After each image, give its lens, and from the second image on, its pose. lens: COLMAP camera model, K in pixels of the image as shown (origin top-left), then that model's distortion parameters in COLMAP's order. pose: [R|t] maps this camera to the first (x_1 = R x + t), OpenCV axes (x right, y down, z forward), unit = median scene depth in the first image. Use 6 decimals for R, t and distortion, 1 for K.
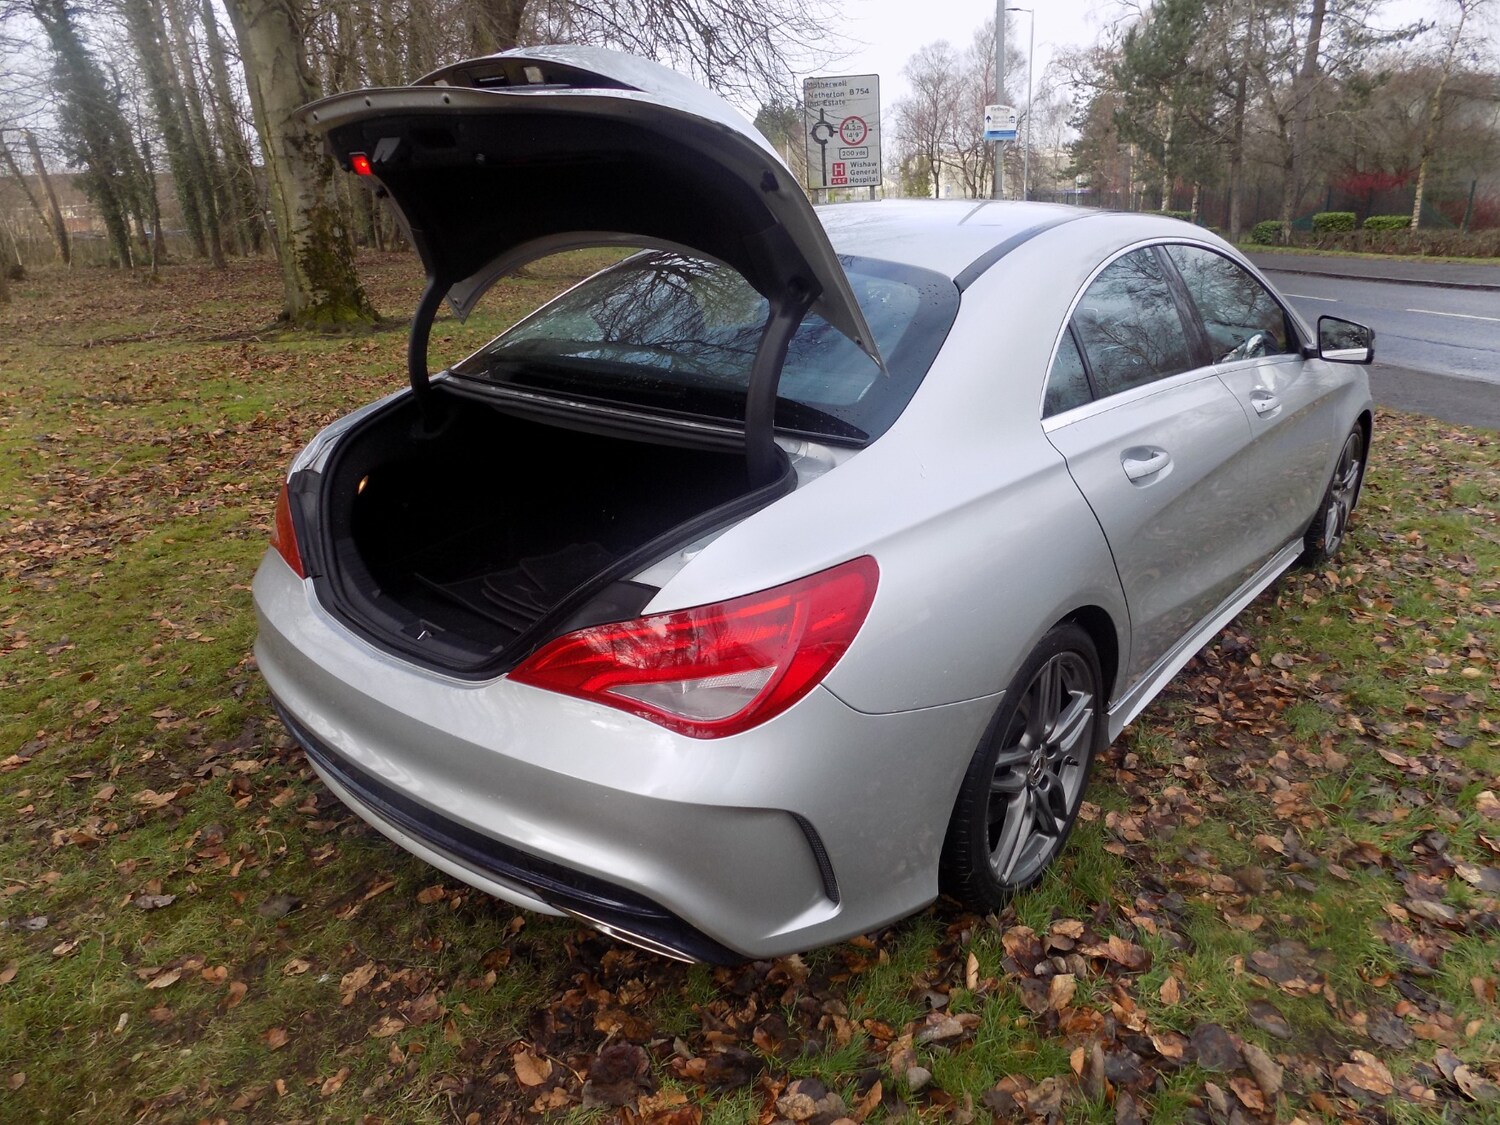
lens RADIAL K [[1021.3, 0, 757.4], [0, 1021.3, 558.2], [0, 0, 1]] dist [-0.073283, 0.077499]
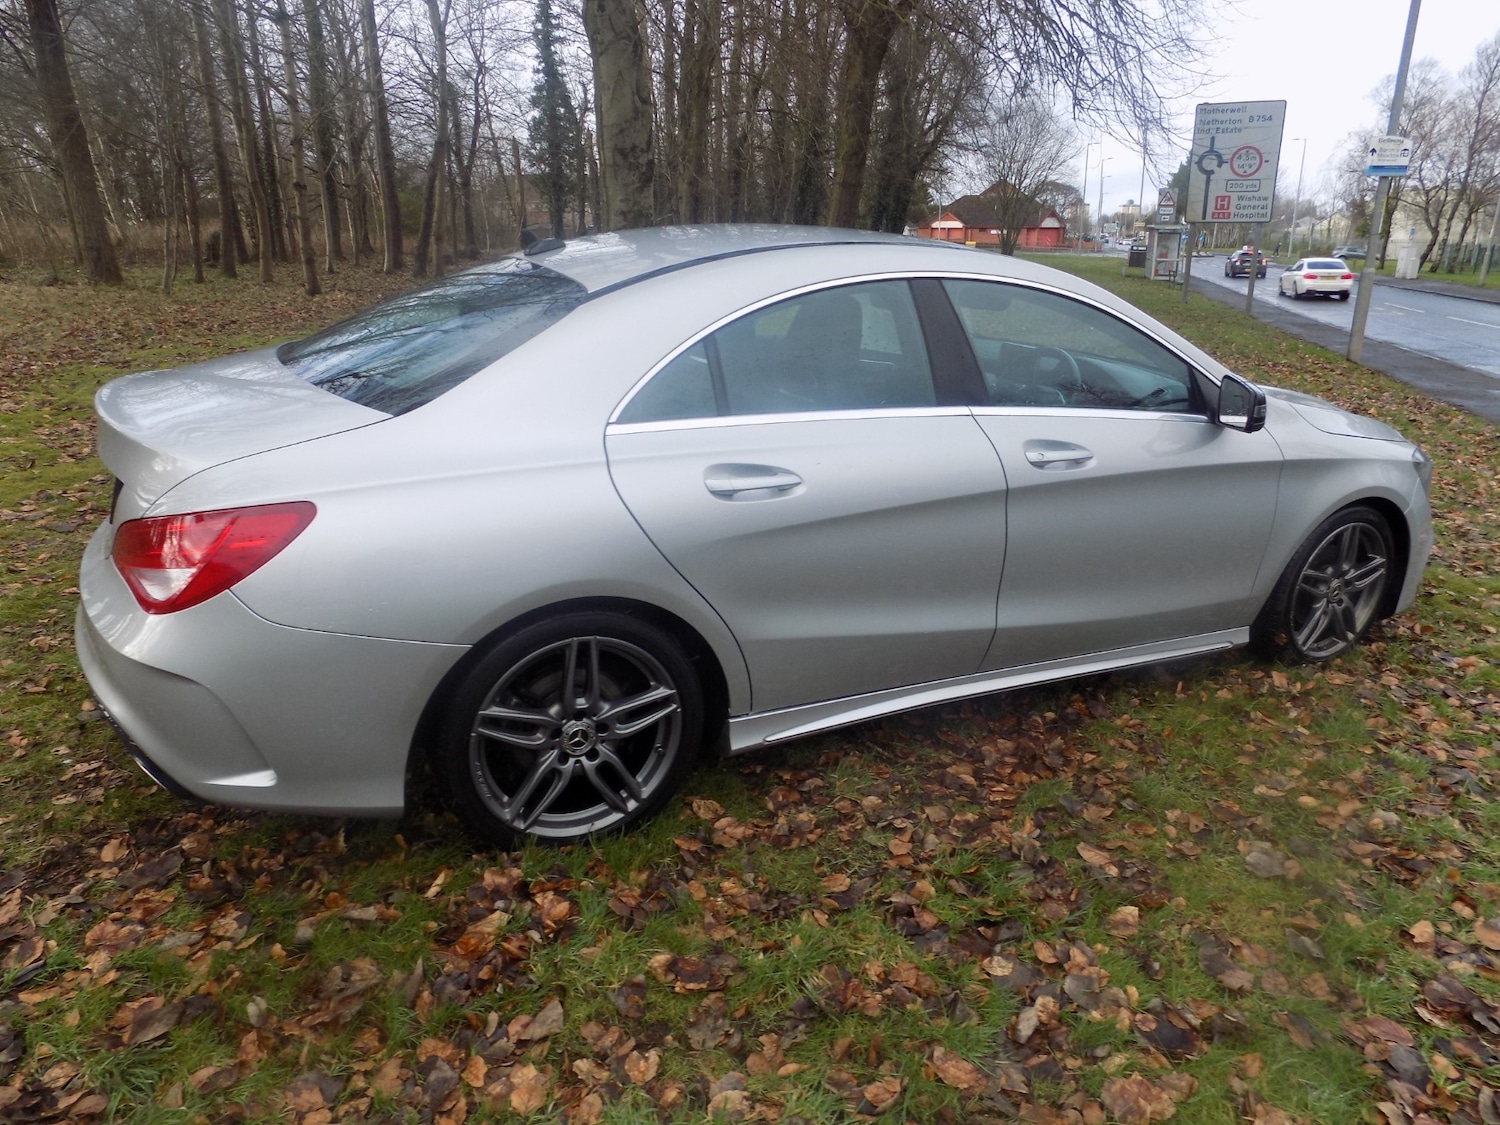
lens RADIAL K [[1021.3, 0, 757.4], [0, 1021.3, 558.2], [0, 0, 1]] dist [-0.073283, 0.077499]
pose [[0.921402, 0.167970, -0.350435, 0.545497], [-0.173661, 0.984686, 0.015369, -0.023599], [0.347650, 0.046696, 0.936461, 0.020921]]
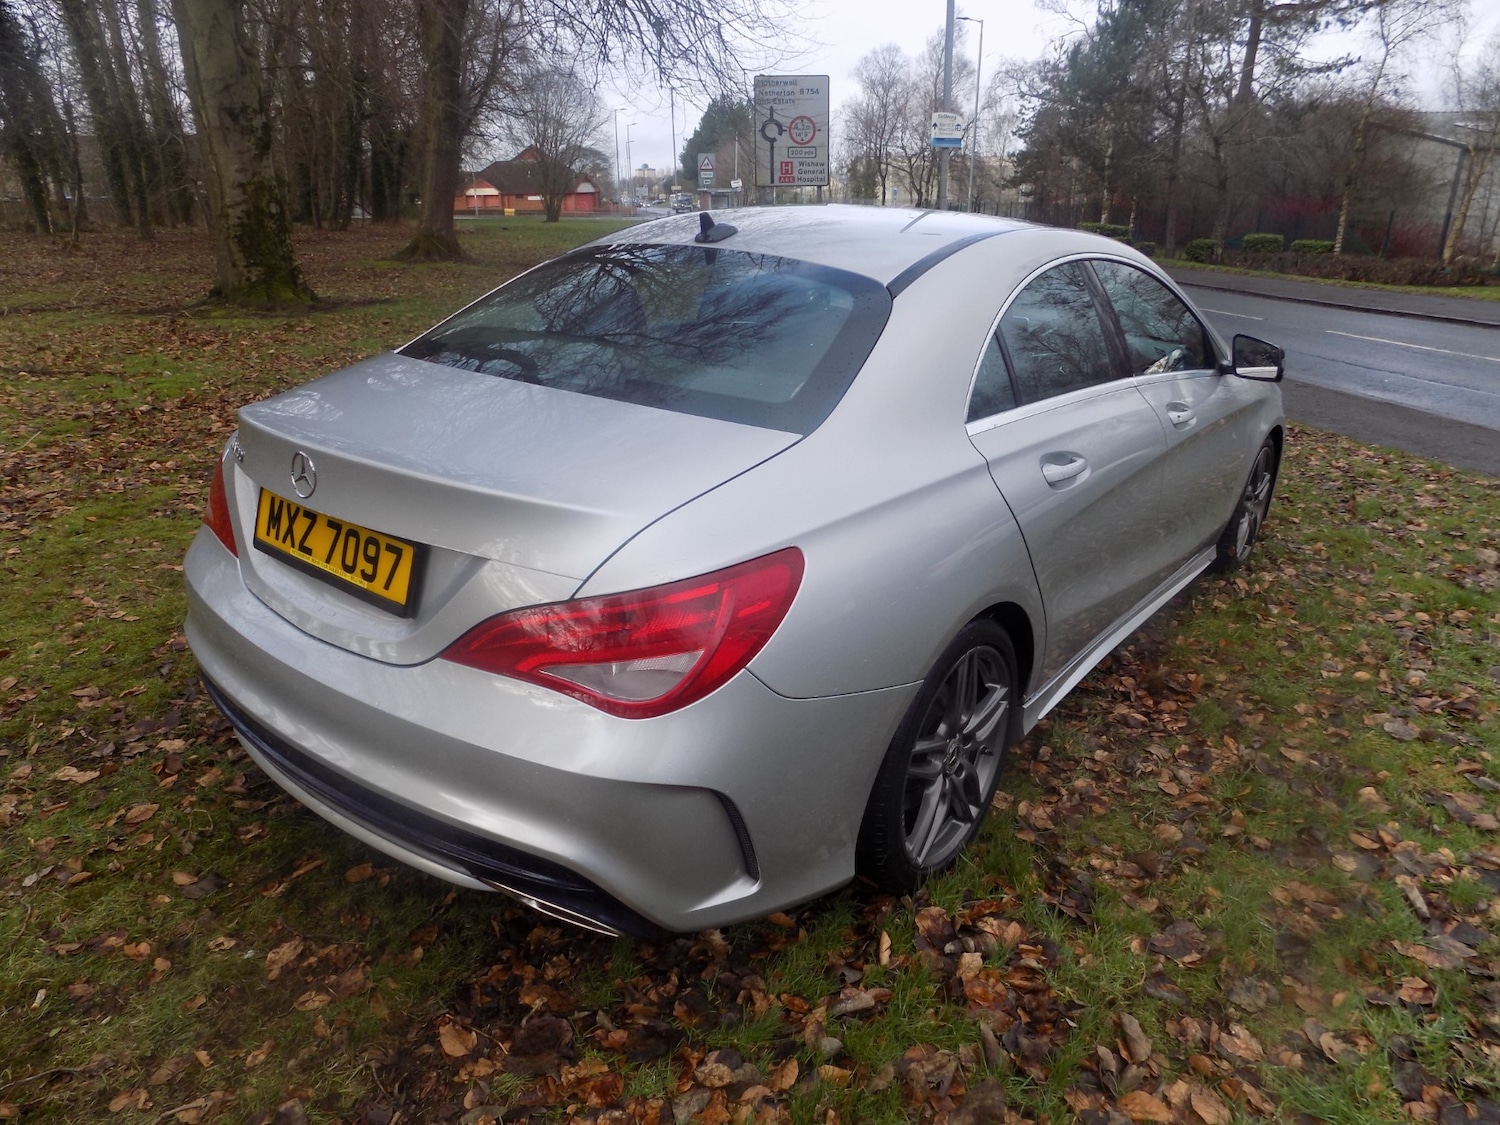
lens RADIAL K [[1022.6, 0, 756.6], [0, 1022.6, 560.9], [0, 0, 1]] dist [-0.081208, 0.078972]
pose [[0.997823, 0.026499, 0.060395, 0.003218], [-0.026889, 0.999622, 0.005647, 0.003070], [-0.060223, -0.007259, 0.998159, -0.020547]]
